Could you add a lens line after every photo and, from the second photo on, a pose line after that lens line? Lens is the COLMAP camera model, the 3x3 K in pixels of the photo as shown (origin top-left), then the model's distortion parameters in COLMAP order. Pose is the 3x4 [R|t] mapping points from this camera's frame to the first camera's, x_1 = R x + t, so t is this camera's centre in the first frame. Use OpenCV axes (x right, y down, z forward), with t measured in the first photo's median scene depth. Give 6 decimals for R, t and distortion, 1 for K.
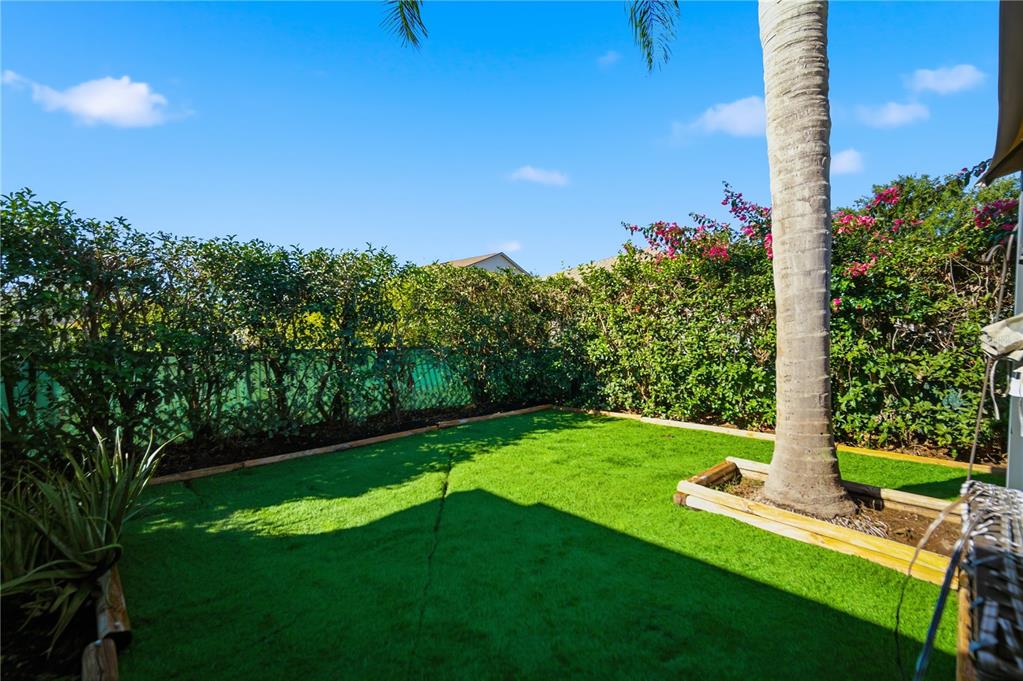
lens RADIAL K [[443.0, 0, 511.8], [0, 443.0, 339.3], [0, 0, 1]] dist [-0.008621, 0.000890]
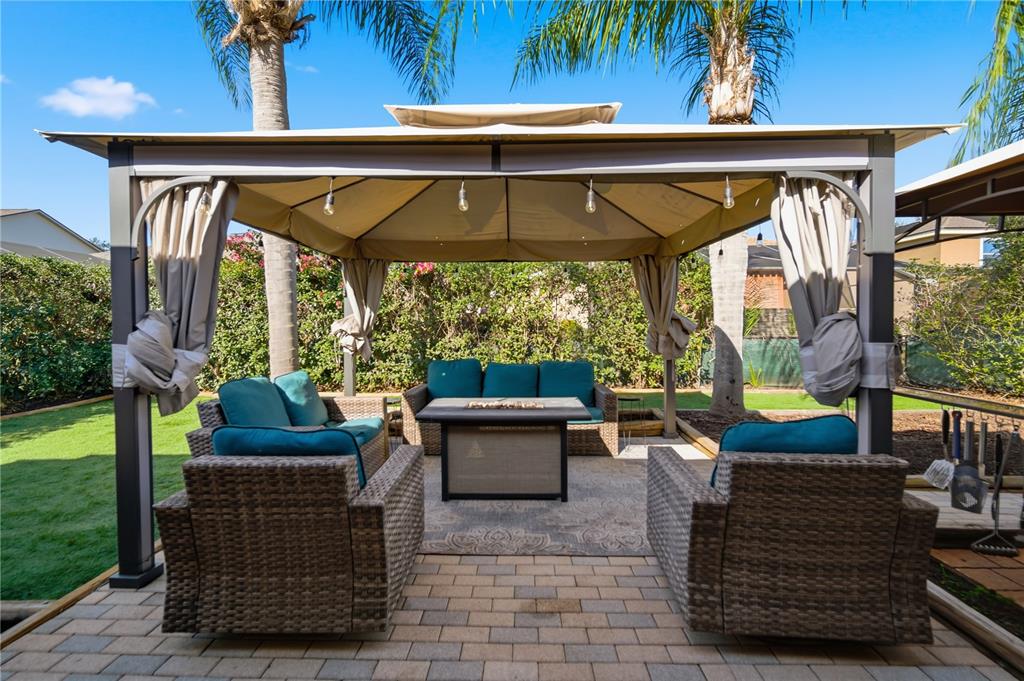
lens RADIAL K [[443.5, 0, 499.2], [0, 443.5, 335.4], [0, 0, 1]] dist [-0.008621, 0.000890]
pose [[0.710842, -0.029354, 0.702738, 0.009251], [0.011838, 0.999487, 0.029774, -0.006656], [-0.703252, -0.012846, 0.710825, -0.374643]]
